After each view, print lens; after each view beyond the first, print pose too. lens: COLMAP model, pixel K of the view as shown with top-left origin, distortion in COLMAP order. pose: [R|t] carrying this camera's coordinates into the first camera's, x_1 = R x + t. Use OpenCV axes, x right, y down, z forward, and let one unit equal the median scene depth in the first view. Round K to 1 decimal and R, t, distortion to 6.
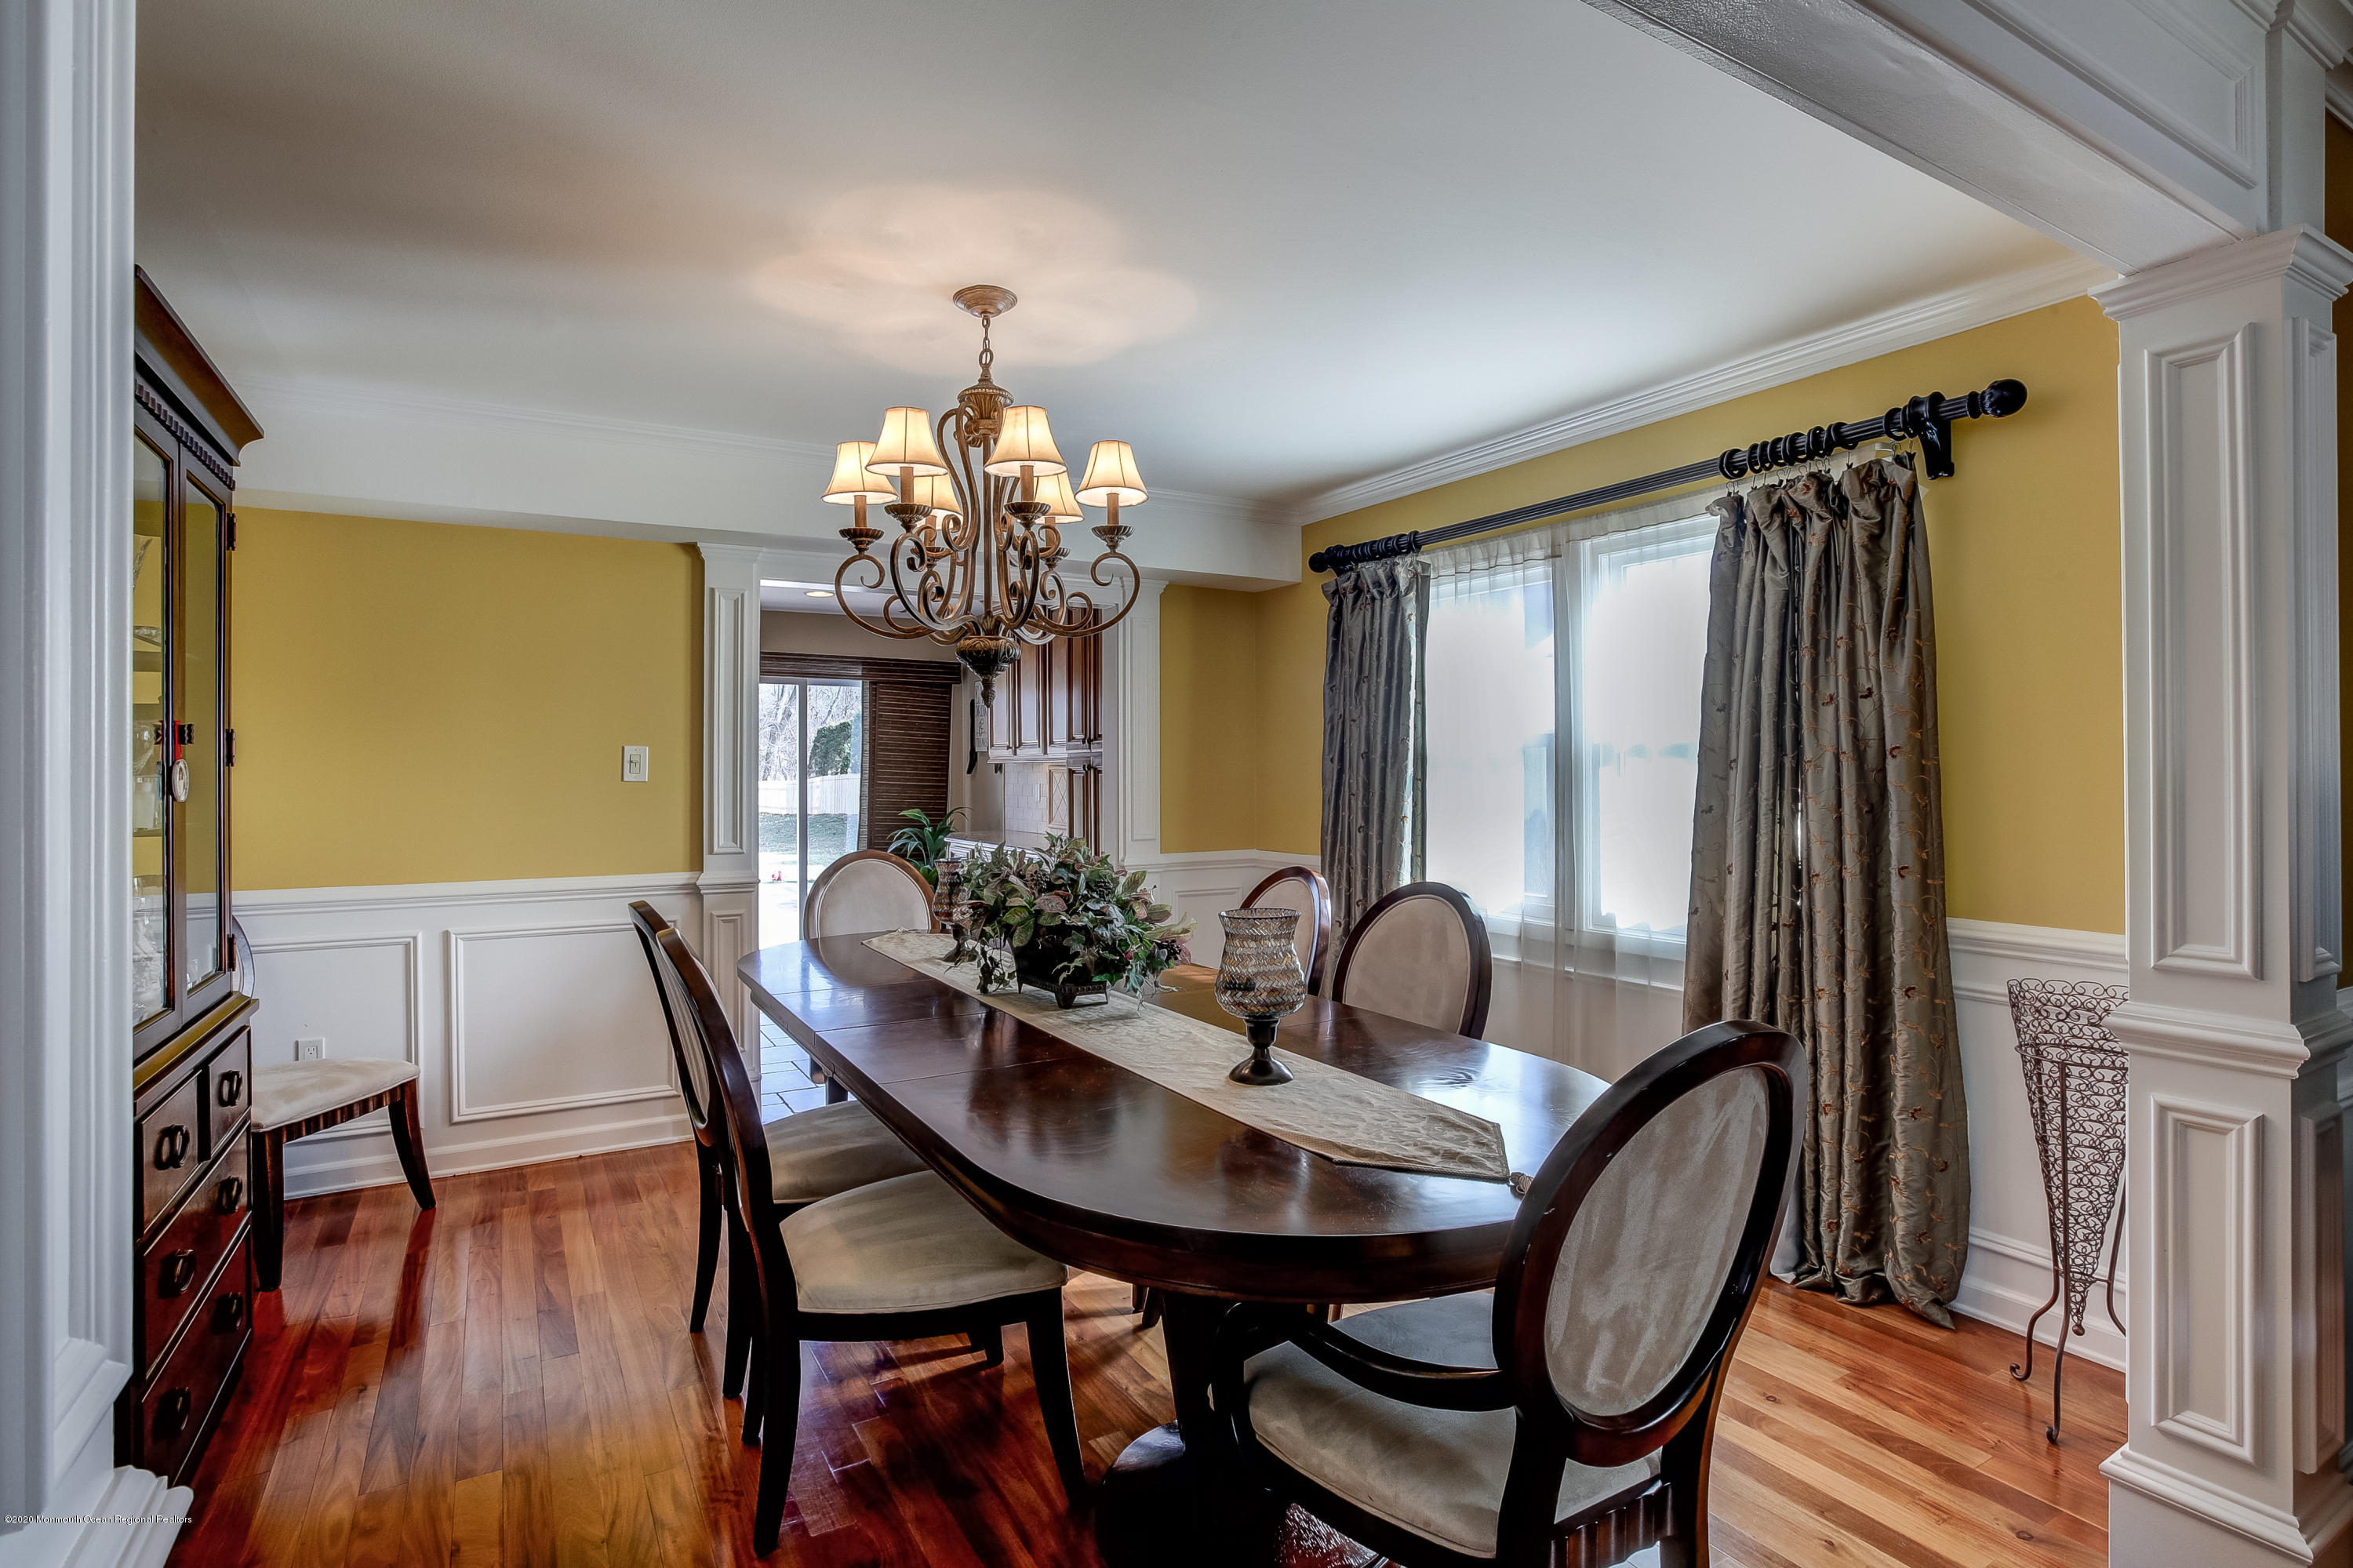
lens RADIAL K [[1167.2, 0, 1176.5], [0, 1167.2, 784.0], [0, 0, 1]] dist [-0.035187, 0.020763]
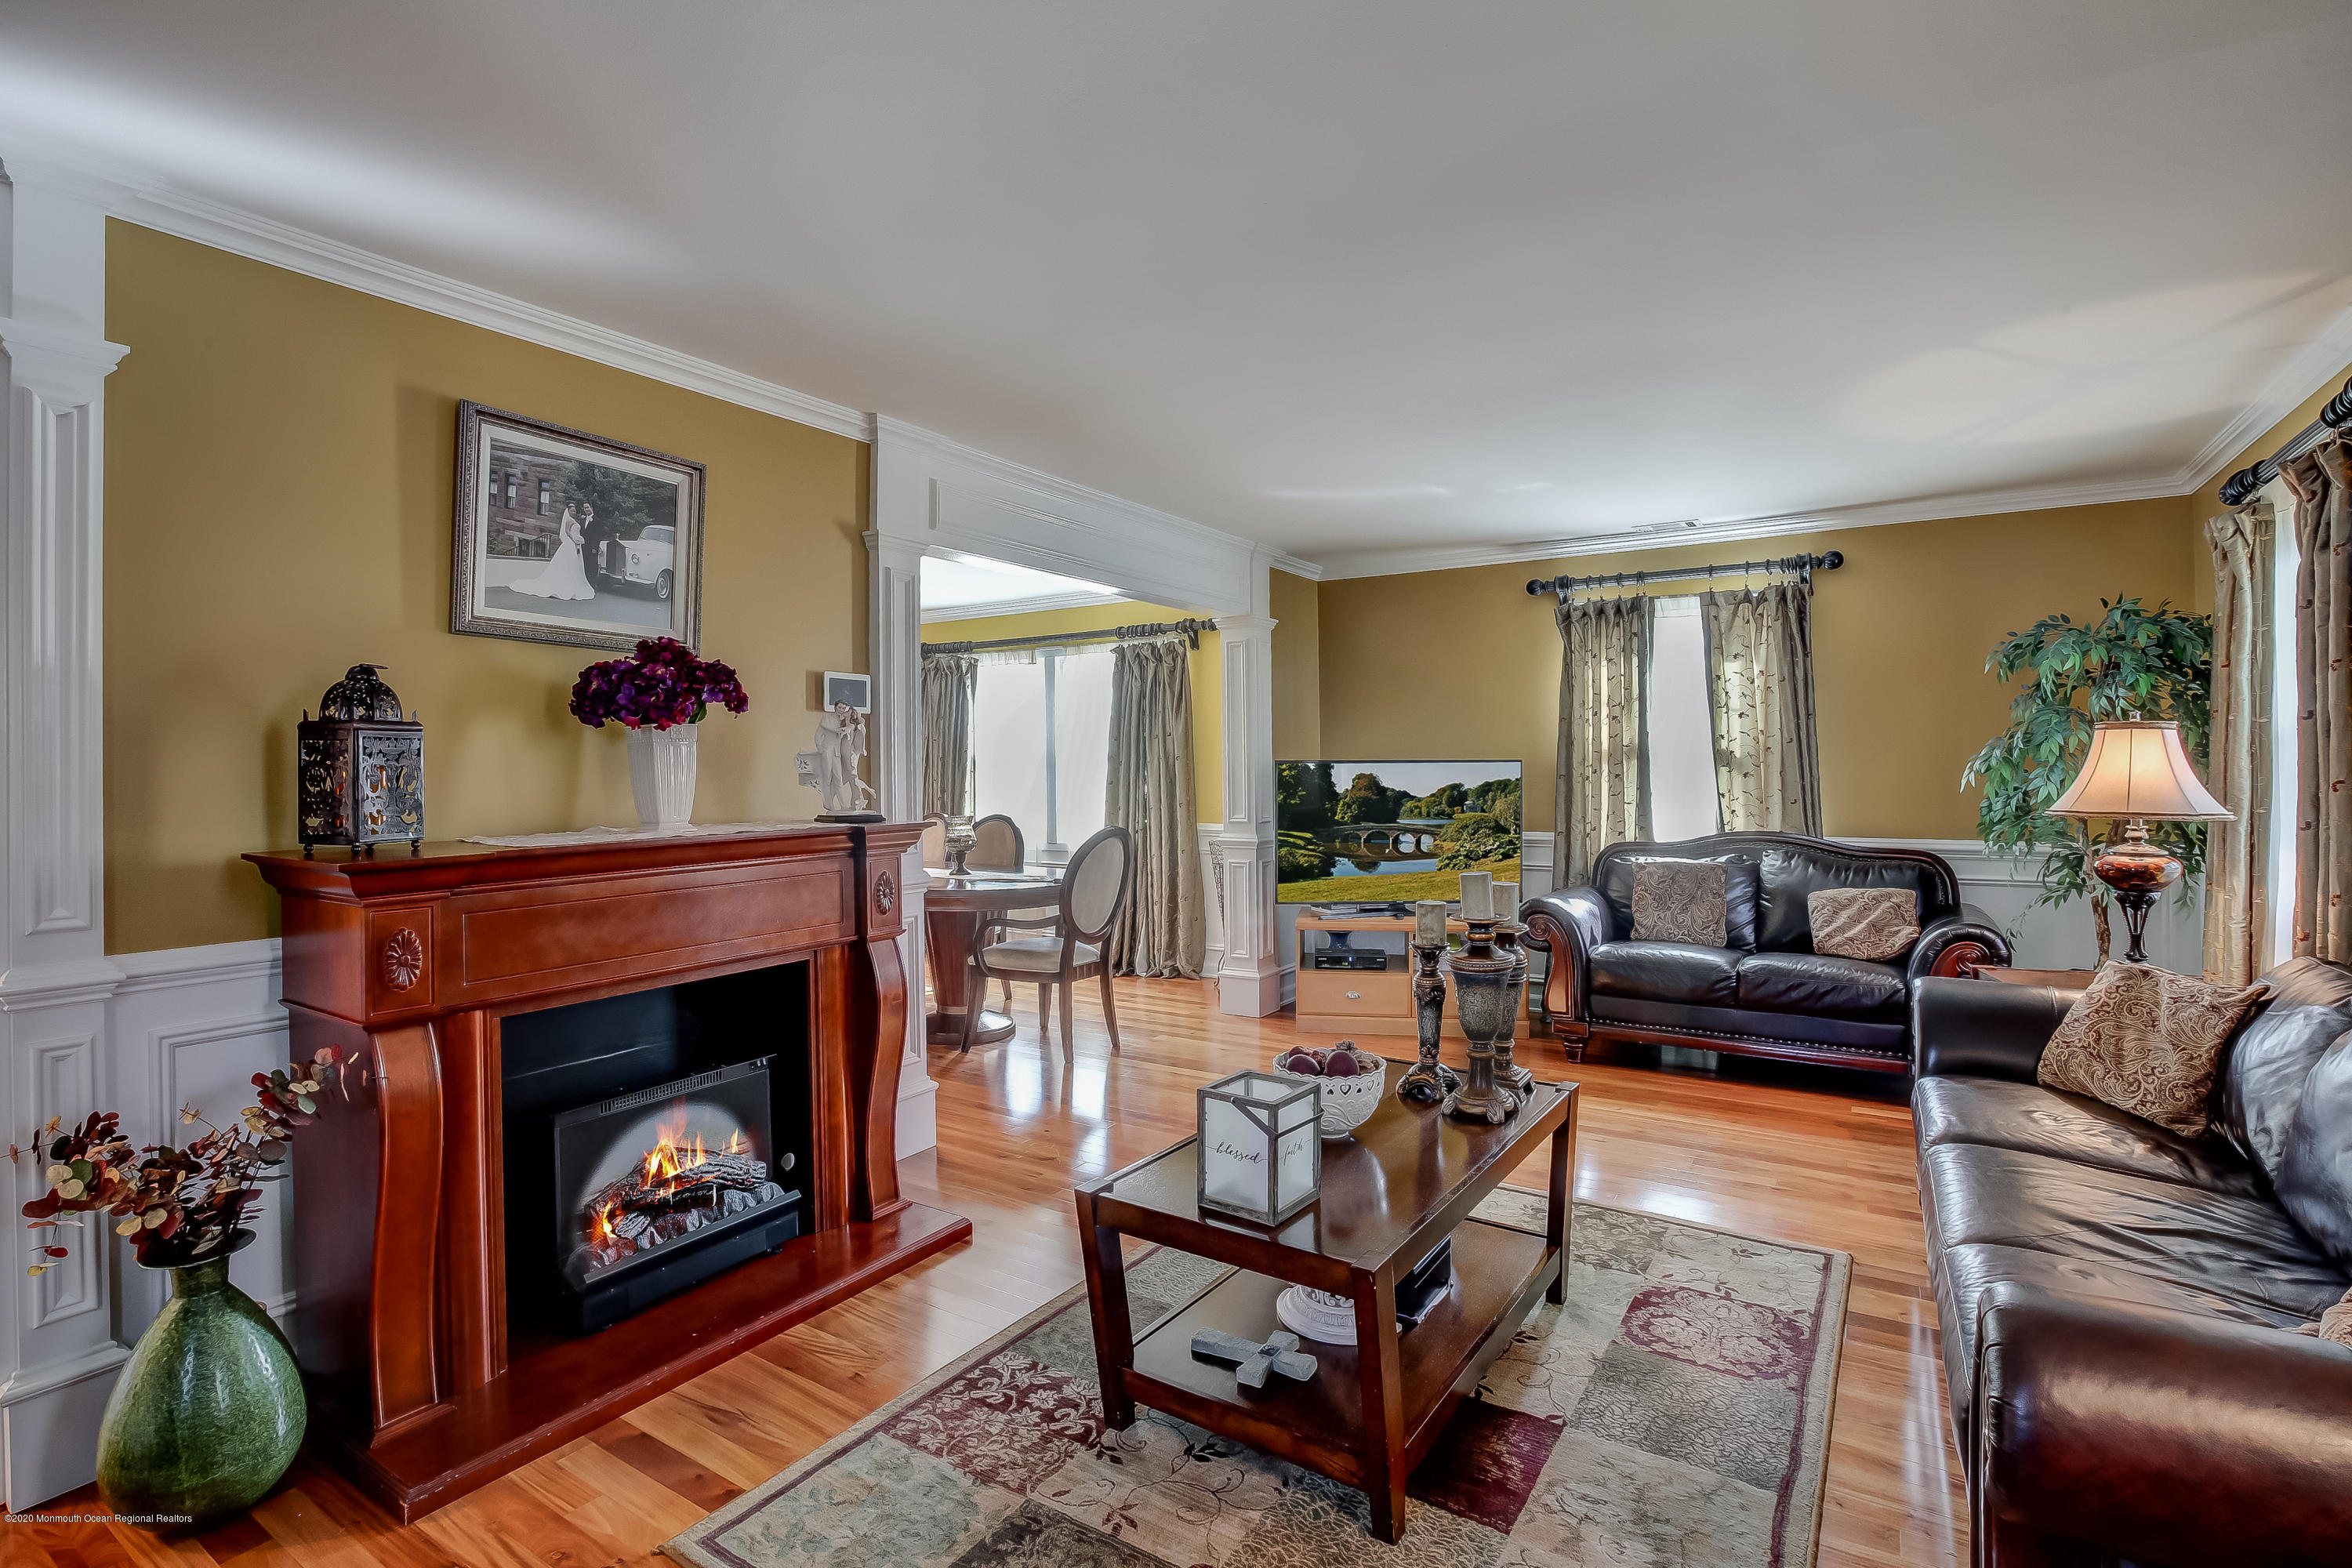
lens RADIAL K [[1103.2, 0, 1176.0], [0, 1103.2, 784.0], [0, 0, 1]] dist [-0.000149, -0.000005]
pose [[0.887889, -0.009881, 0.459952, -0.471533], [0.008365, 0.999951, 0.005333, 0.014414], [-0.459982, -0.000887, 0.887928, -1.088908]]
